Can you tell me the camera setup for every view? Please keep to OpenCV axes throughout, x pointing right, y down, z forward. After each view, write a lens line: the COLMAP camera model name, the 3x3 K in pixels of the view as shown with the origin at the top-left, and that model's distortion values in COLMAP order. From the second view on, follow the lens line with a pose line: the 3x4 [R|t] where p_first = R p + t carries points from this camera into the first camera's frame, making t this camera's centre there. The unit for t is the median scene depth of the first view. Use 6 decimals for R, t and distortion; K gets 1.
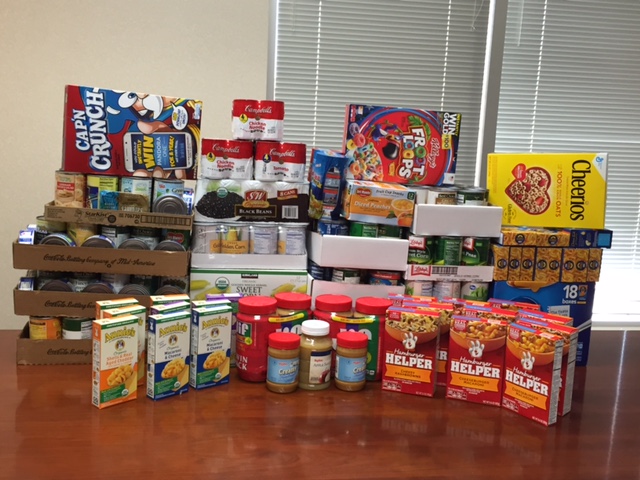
lens RADIAL K [[704.4, 0, 320.0], [0, 704.4, 240.0], [0, 0, 1]] dist [0.043846, -0.005690]
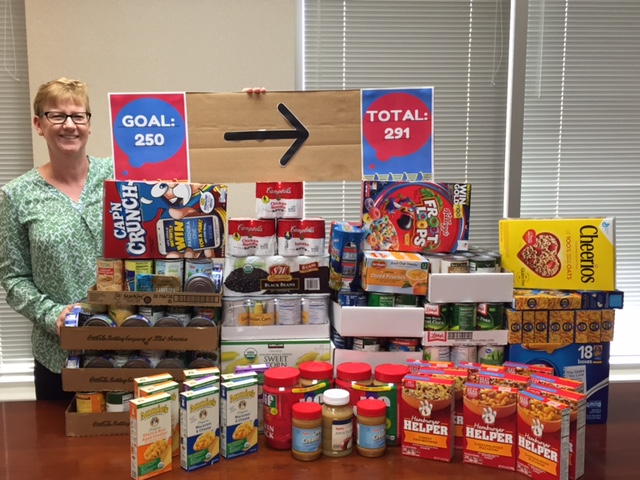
lens RADIAL K [[704.4, 0, 320.0], [0, 704.4, 240.0], [0, 0, 1]] dist [0.043846, -0.005690]
pose [[0.996576, -0.039444, -0.072663, 0.052047], [0.036531, 0.998492, -0.040989, -0.064916], [0.074170, 0.038195, 0.996514, -0.068478]]
